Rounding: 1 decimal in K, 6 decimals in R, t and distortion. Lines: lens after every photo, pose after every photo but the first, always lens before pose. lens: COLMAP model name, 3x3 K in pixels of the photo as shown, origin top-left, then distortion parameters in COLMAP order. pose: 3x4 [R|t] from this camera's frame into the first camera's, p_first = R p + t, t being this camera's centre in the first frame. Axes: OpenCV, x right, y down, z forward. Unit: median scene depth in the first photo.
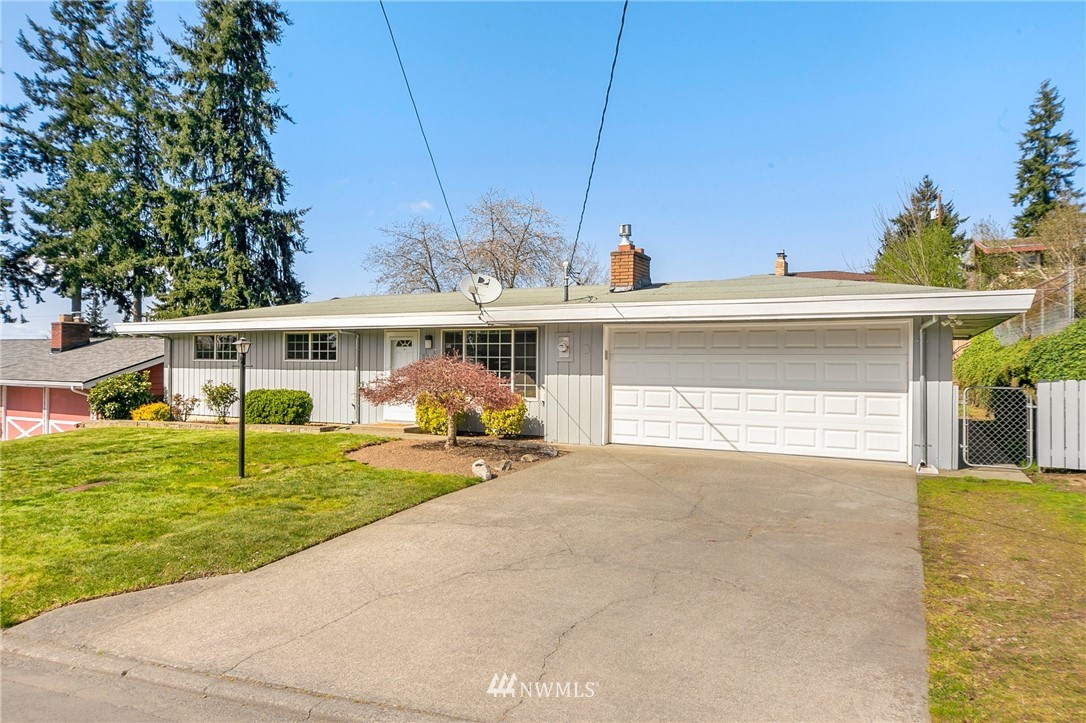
lens RADIAL K [[672.0, 0, 554.5], [0, 672.0, 360.3], [0, 0, 1]] dist [-0.001611, -0.000254]
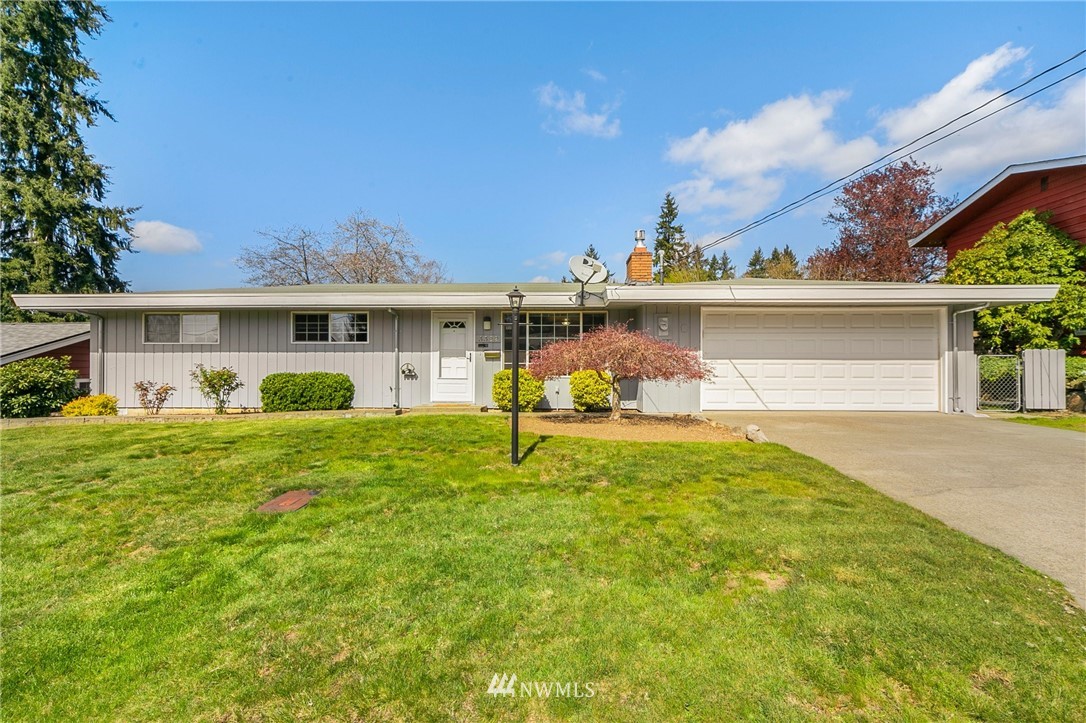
lens RADIAL K [[487.5, 0, 543.6], [0, 487.5, 360.8], [0, 0, 1]] dist [0.003242, -0.000066]
pose [[0.908600, -0.001849, 0.417664, -0.126114], [0.004796, 0.999970, -0.006007, 0.010422], [-0.417640, 0.007461, 0.908582, 0.087680]]
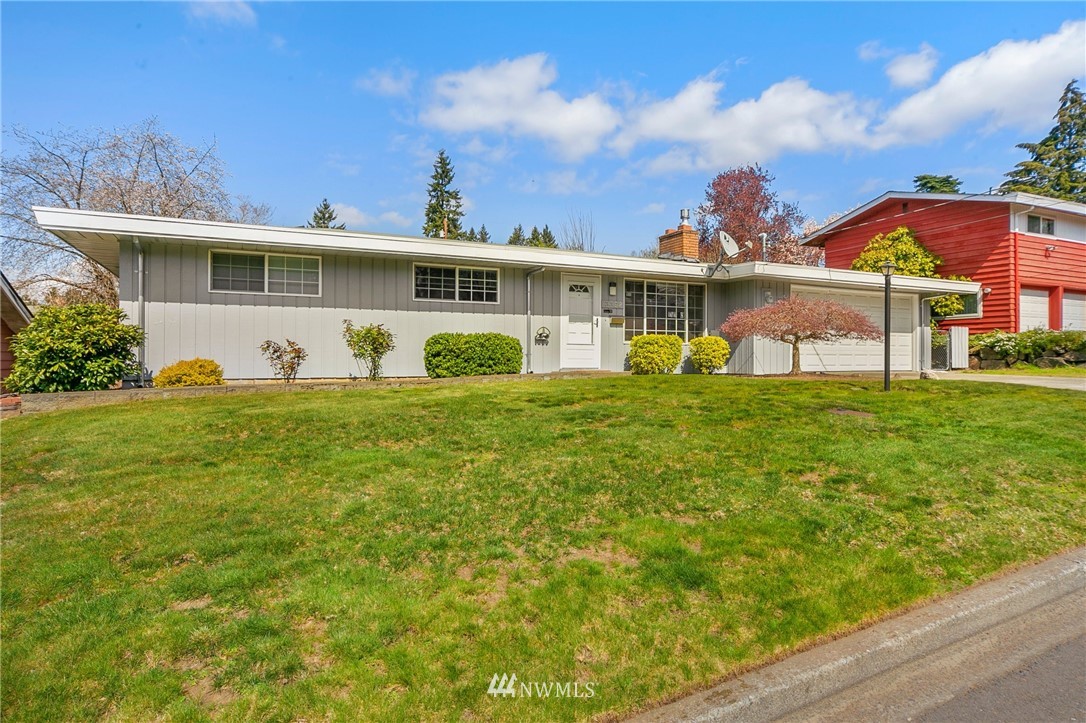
lens RADIAL K [[590.9, 0, 535.8], [0, 590.9, 361.5], [0, 0, 1]] dist [0.001701, 0.000720]
pose [[0.624168, -0.011501, 0.781206, -0.288212], [-0.000380, 0.999887, 0.015023, 0.020774], [-0.781290, -0.009673, 0.624093, 0.160170]]
